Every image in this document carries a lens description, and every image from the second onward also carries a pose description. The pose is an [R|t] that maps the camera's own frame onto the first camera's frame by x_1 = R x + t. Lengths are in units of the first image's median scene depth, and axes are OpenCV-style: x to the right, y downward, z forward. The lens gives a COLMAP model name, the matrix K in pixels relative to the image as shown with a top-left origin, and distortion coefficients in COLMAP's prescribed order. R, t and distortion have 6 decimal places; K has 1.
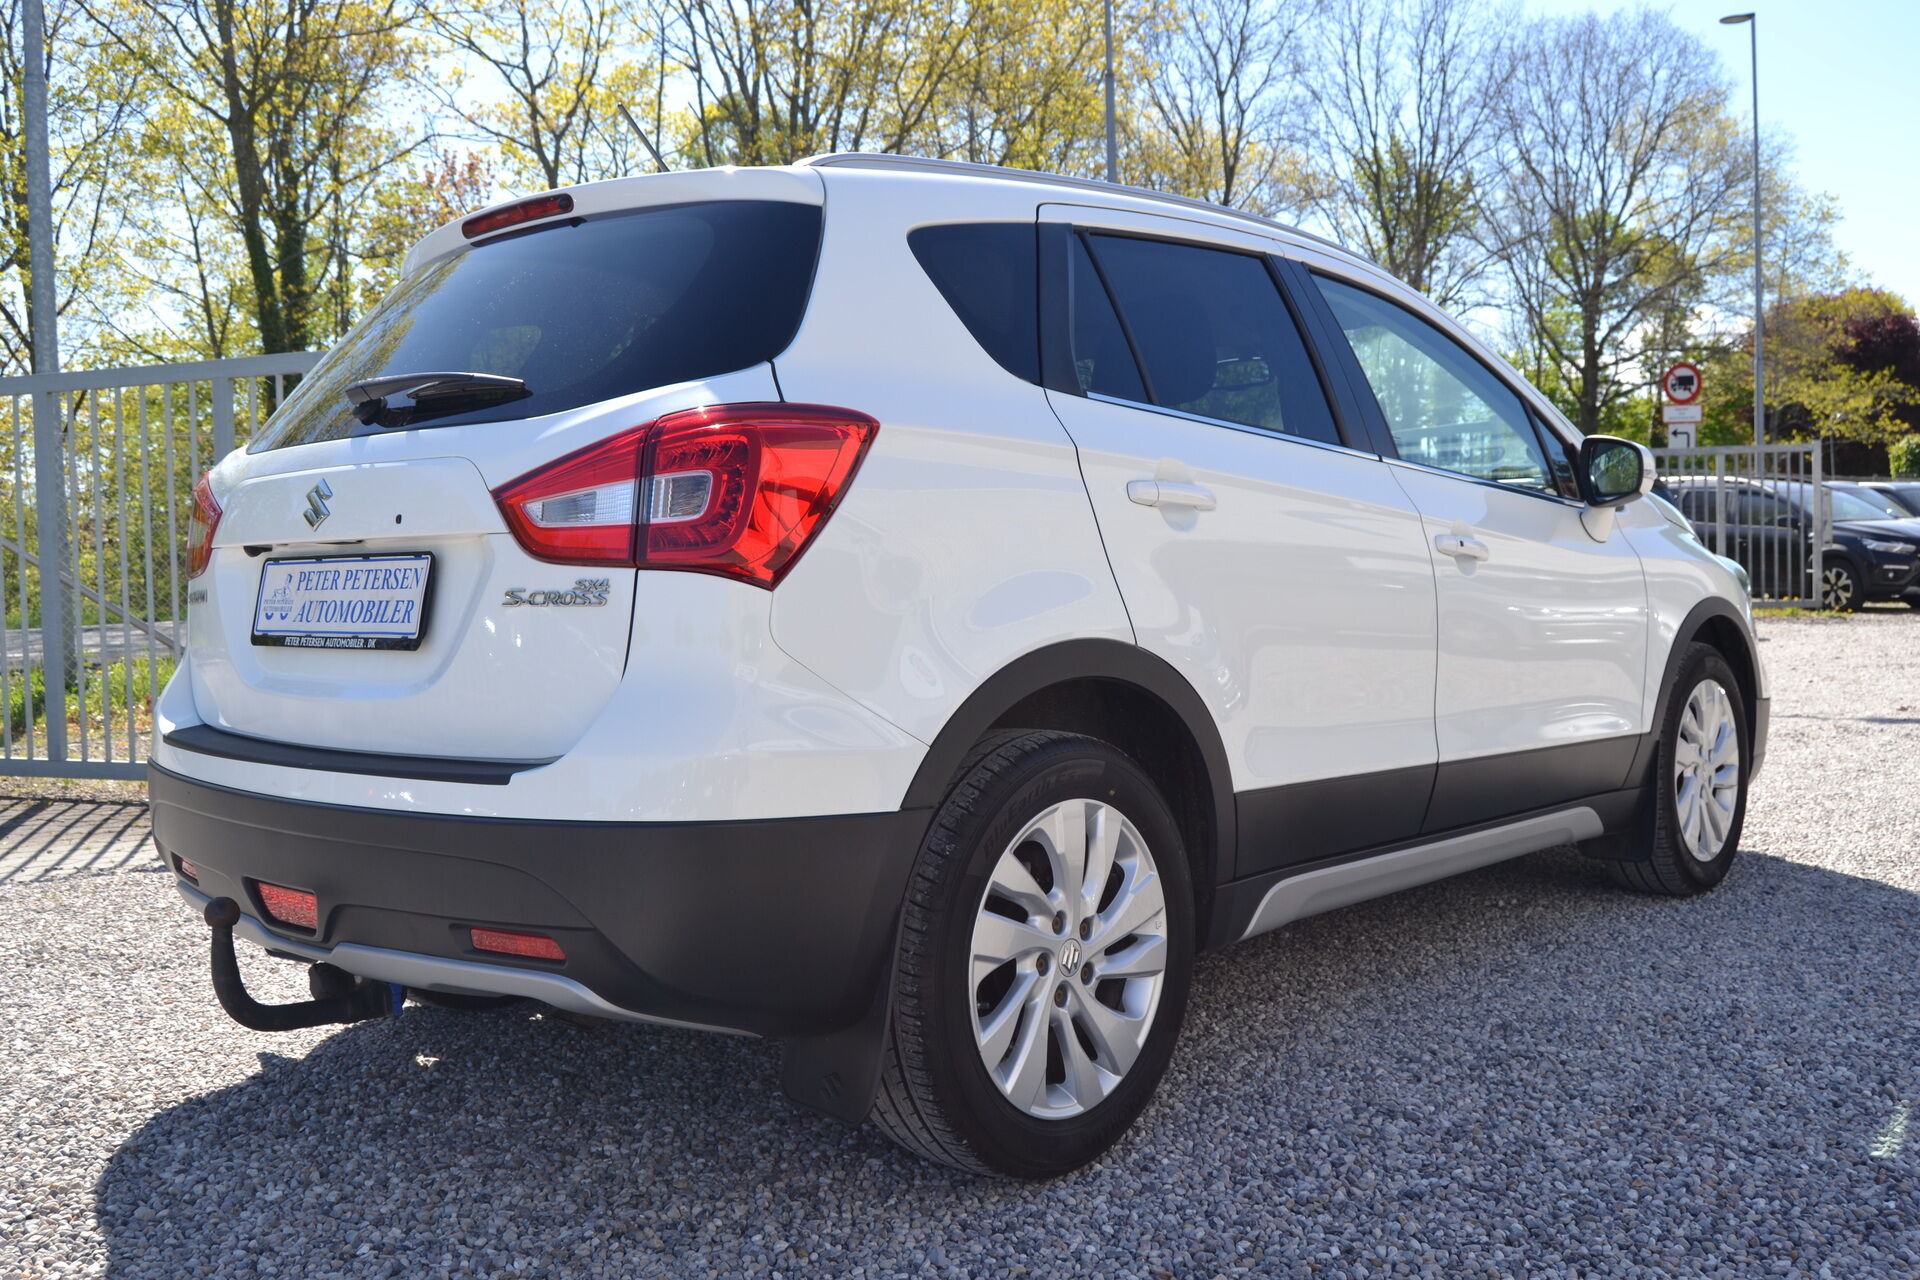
lens RADIAL K [[1793.8, 0, 1002.4], [0, 1793.8, 638.0], [0, 0, 1]] dist [-0.076634, 0.006997]
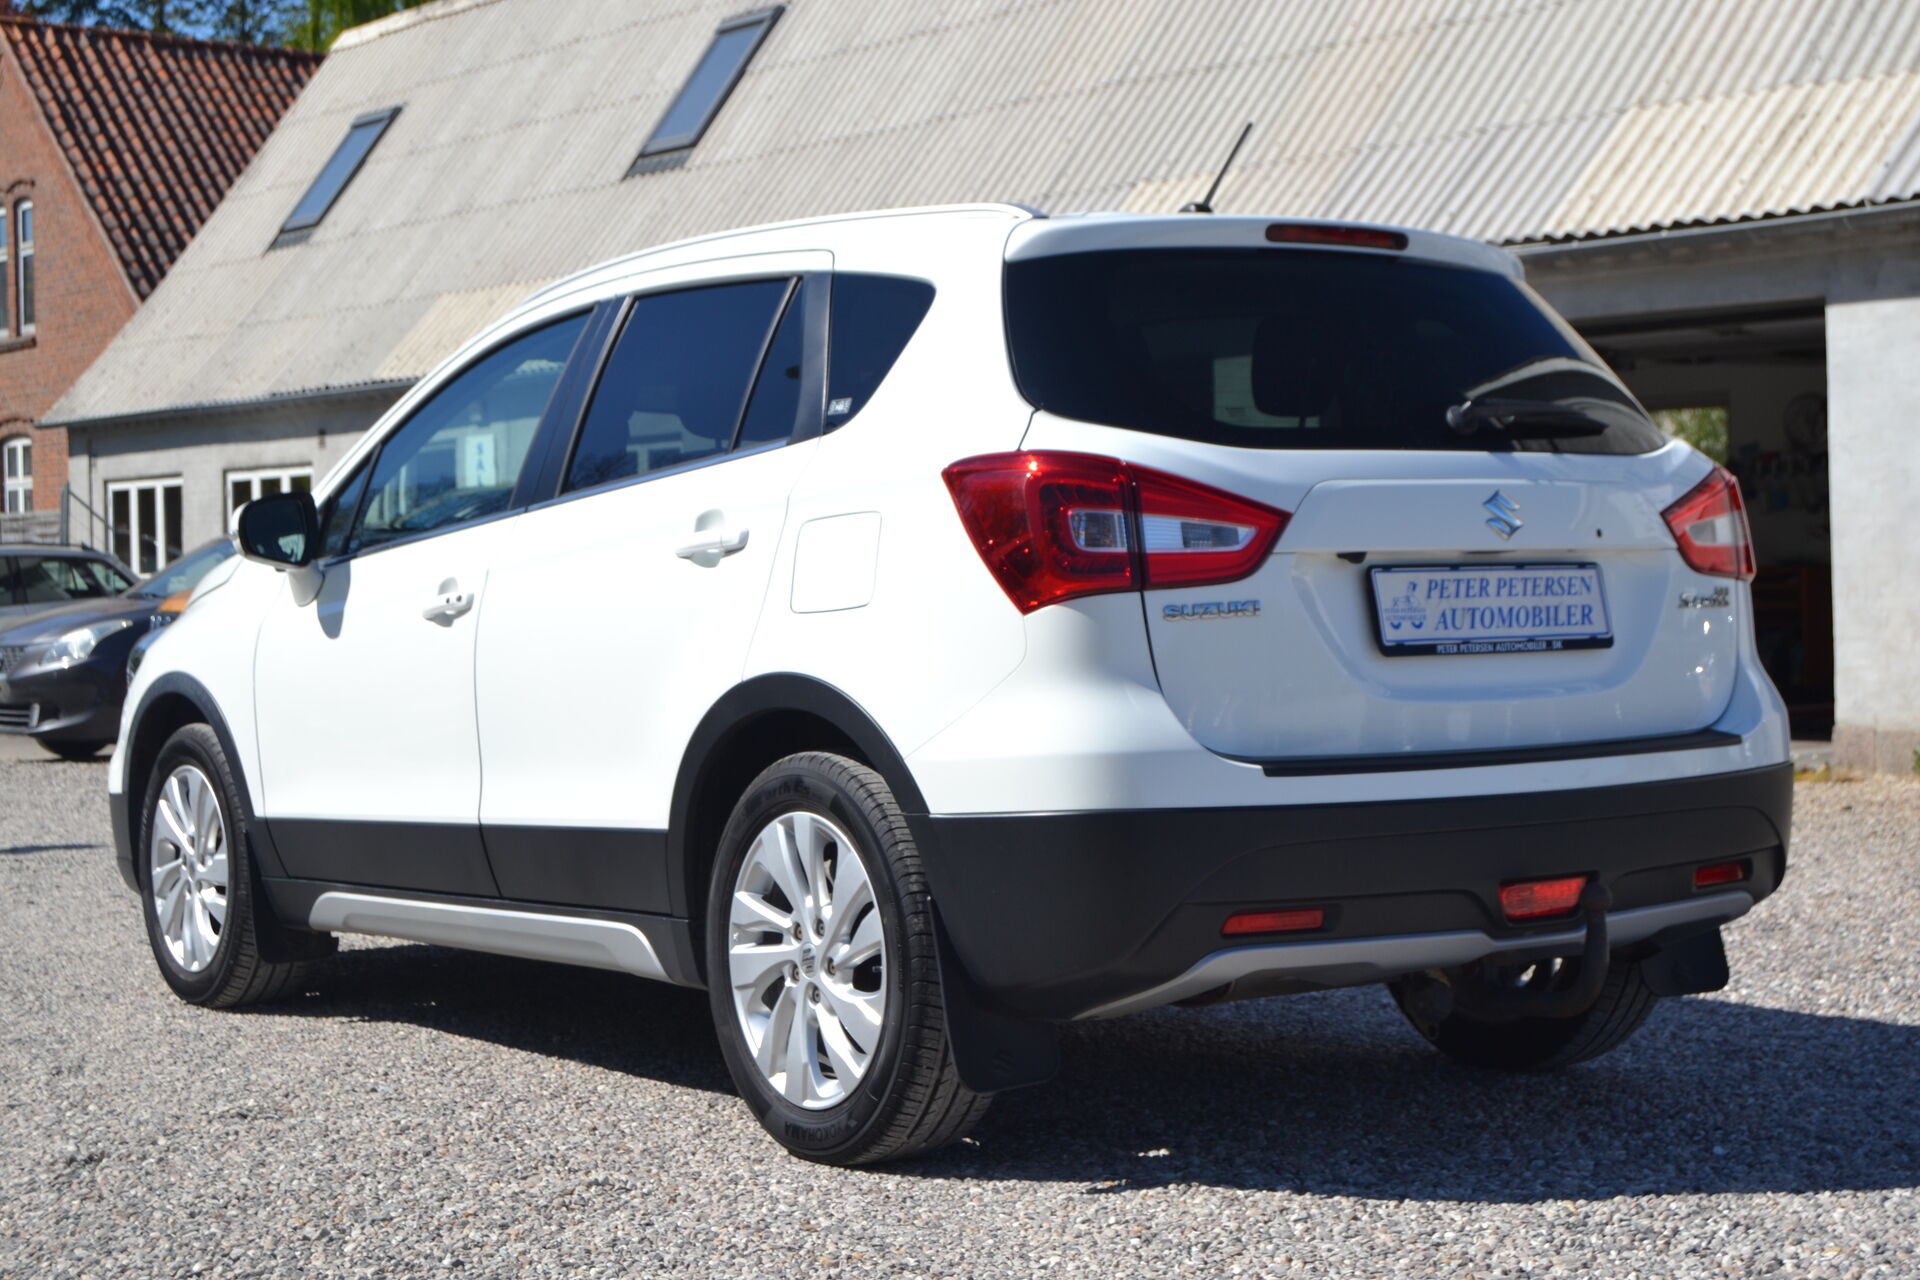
lens RADIAL K [[3080.1, 0, 960.0], [0, 3080.1, 640.0], [0, 0, 1]] dist [-0.044958, -0.011562]
pose [[0.225583, 0.004860, 0.974212, -2.235799], [0.057866, 0.998155, -0.018379, 0.013415], [-0.972504, 0.060520, 0.224886, 0.911610]]
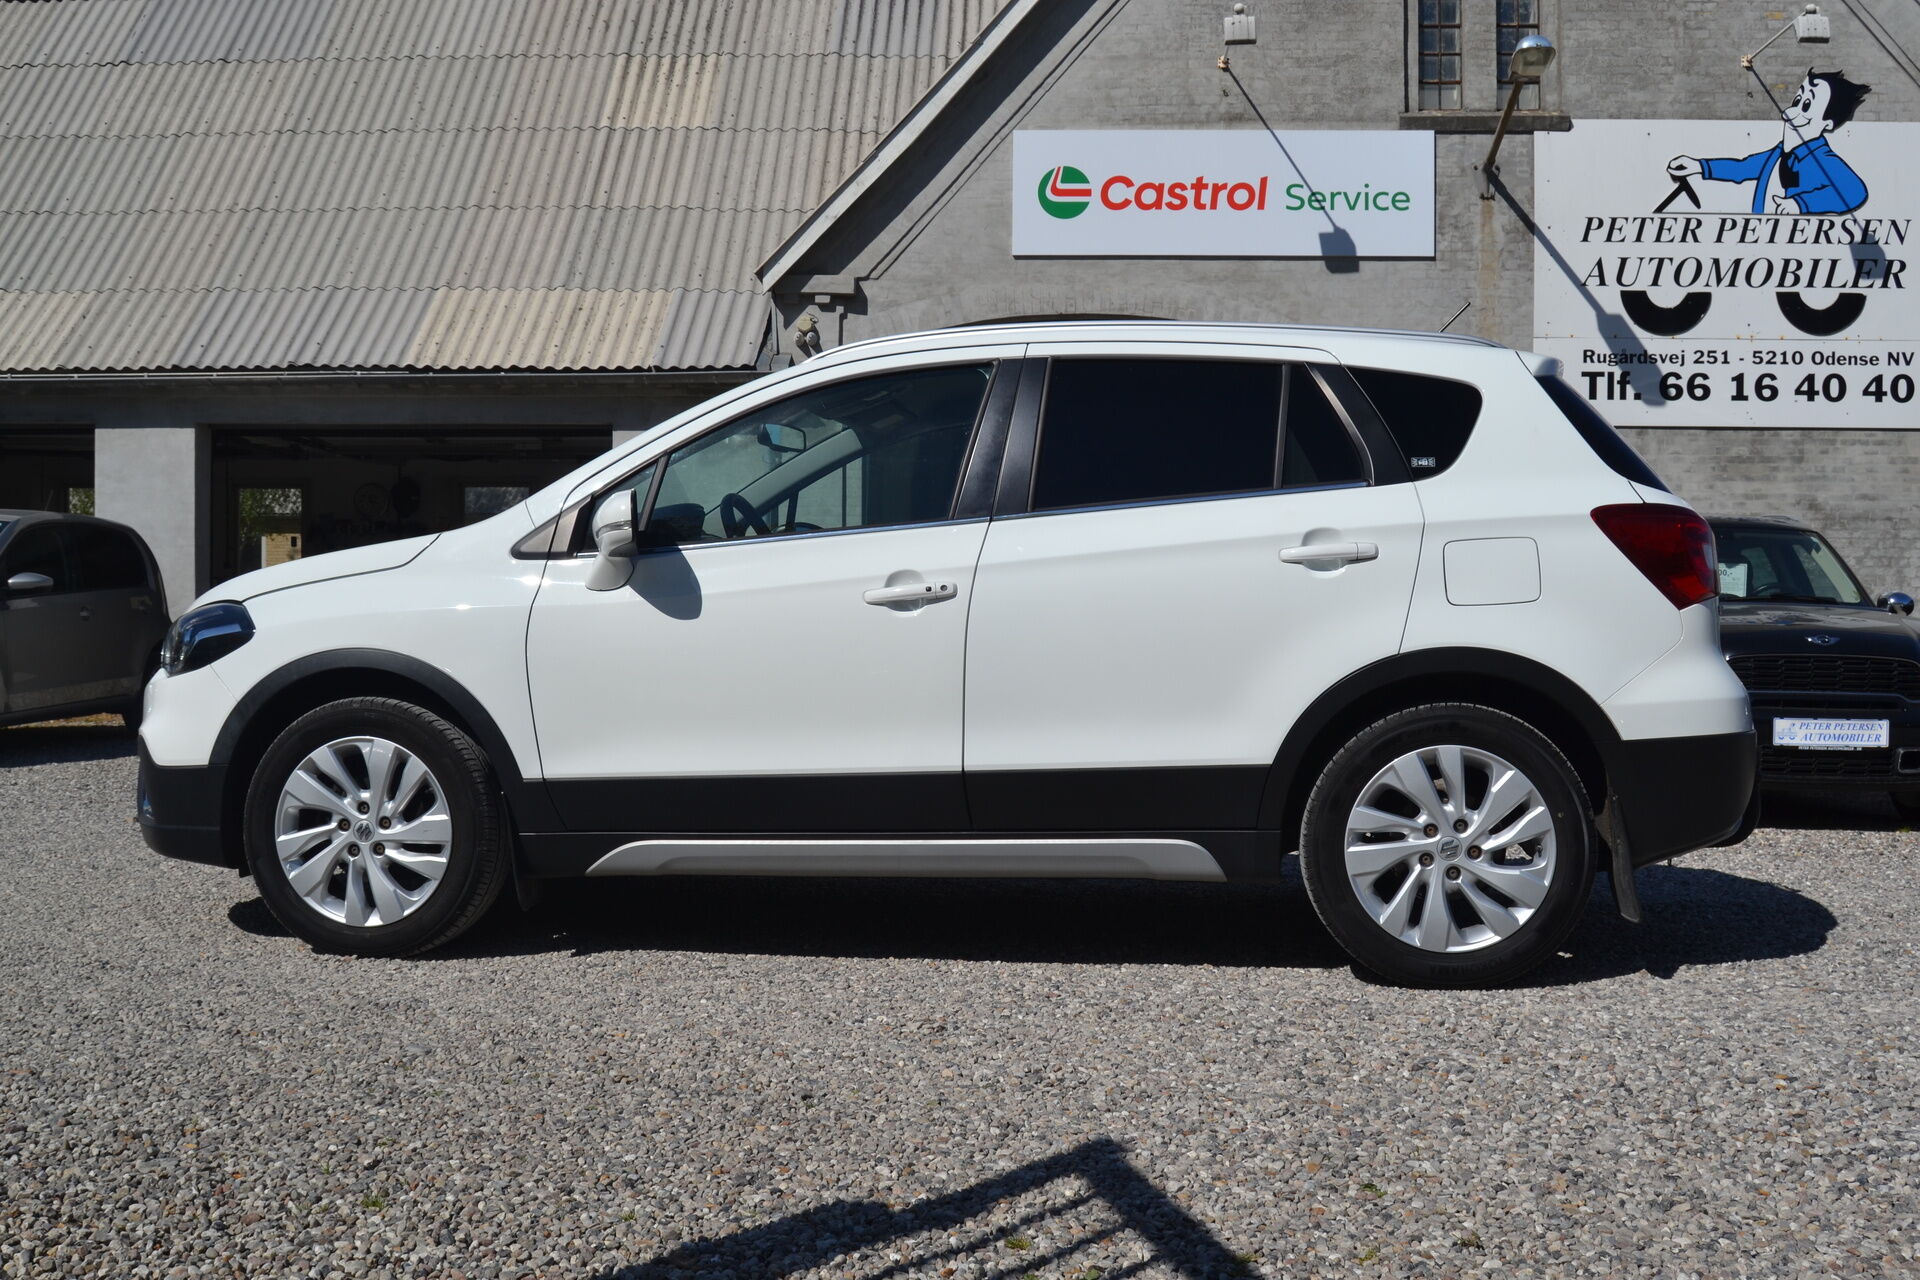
lens RADIAL K [[1866.1, 0, 960.0], [0, 1866.1, 640.0], [0, 0, 1]] dist [-0.073300, 0.026905]
pose [[-0.559224, 0.006737, 0.828989, -1.530300], [0.046929, 0.998621, 0.023542, -0.070786], [-0.827687, 0.052069, -0.558769, 2.669625]]
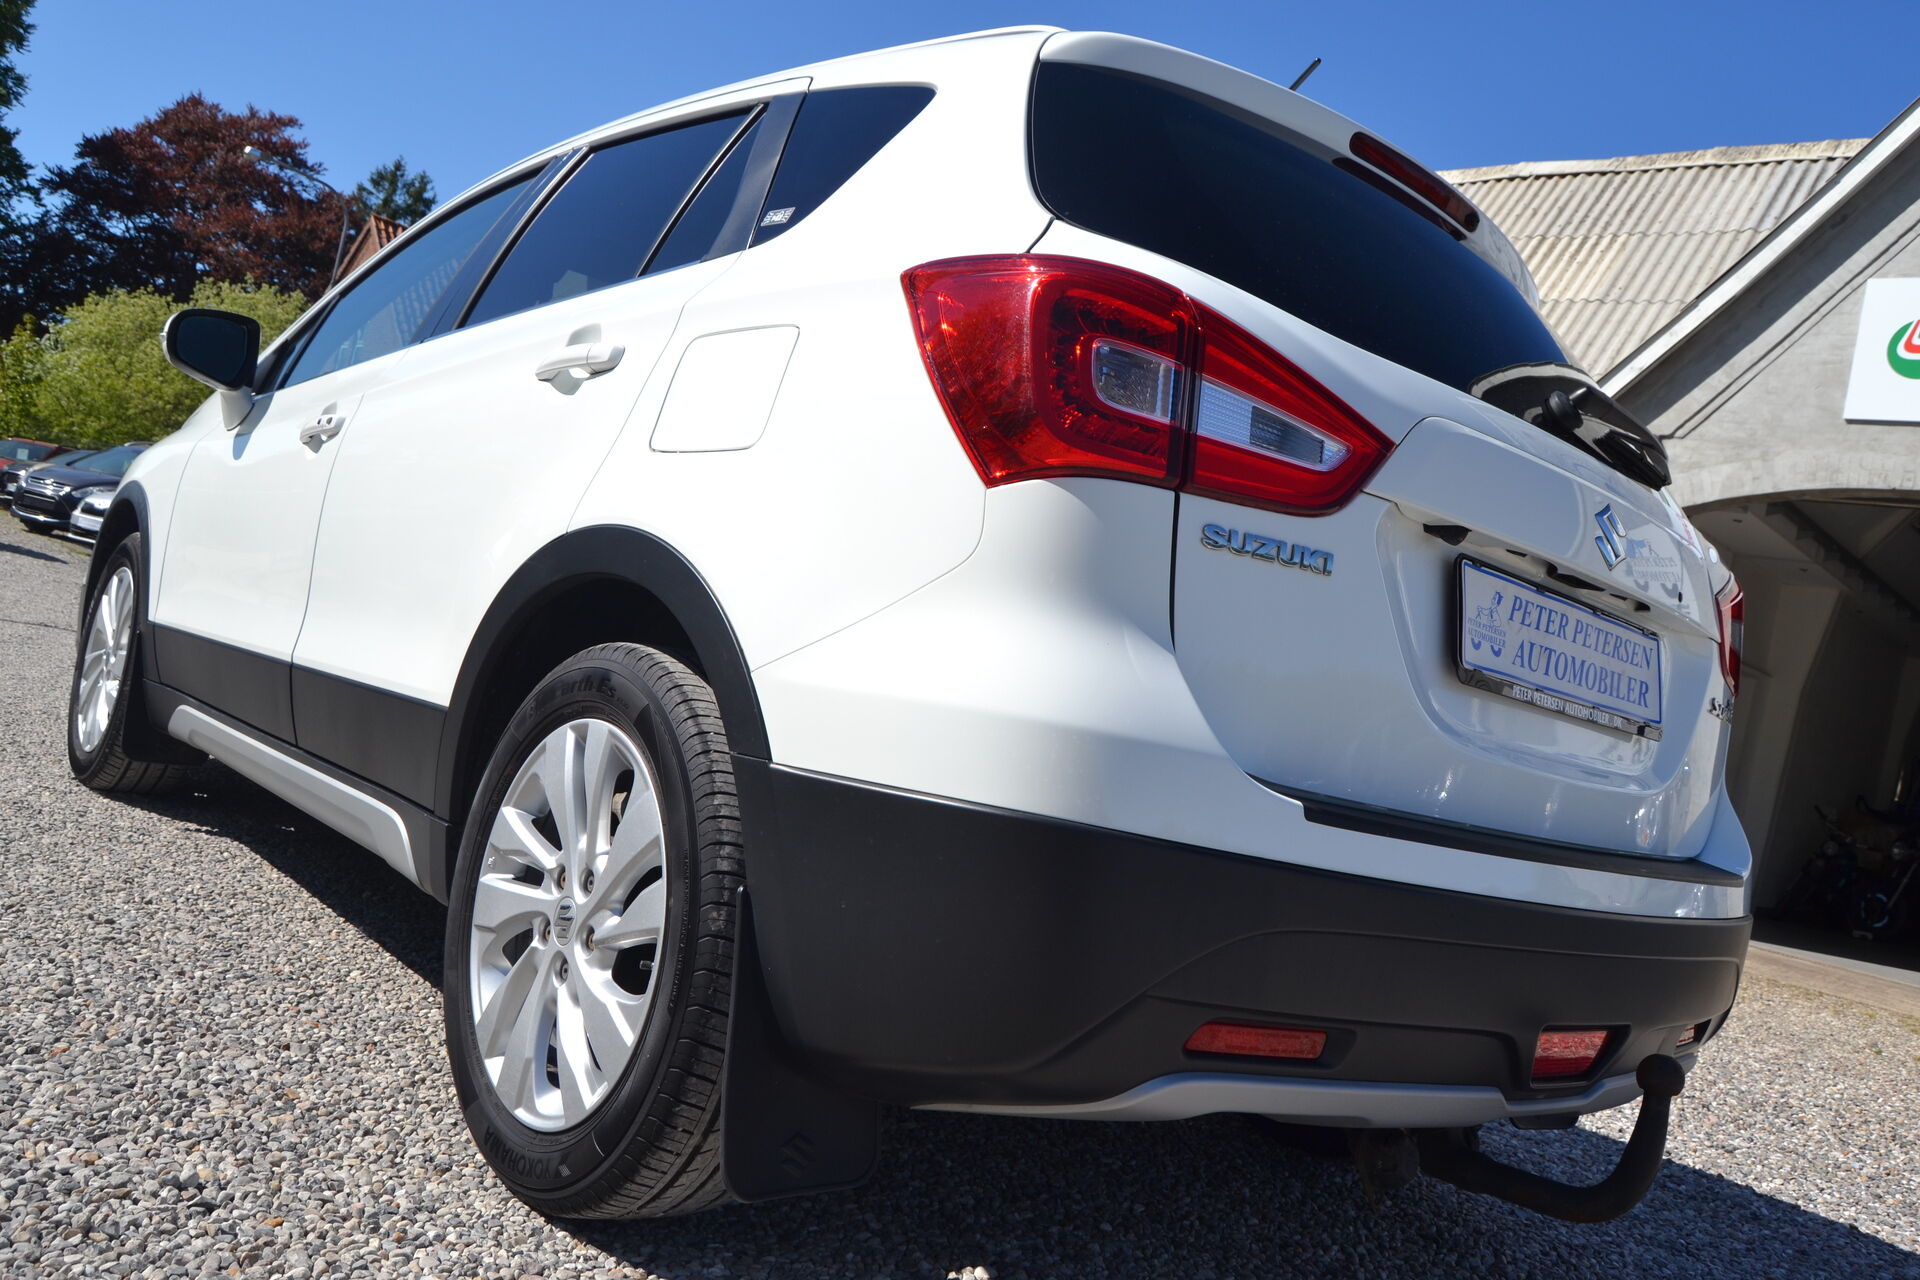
lens RADIAL K [[1526.8, 0, 960.0], [0, 1526.8, 640.0], [0, 0, 1]] dist [-0.090912, 0.015649]
pose [[0.123034, 0.077823, 0.989346, -1.084065], [-0.162034, 0.985118, -0.057340, 0.055482], [-0.979085, -0.153253, 0.133813, 1.191614]]
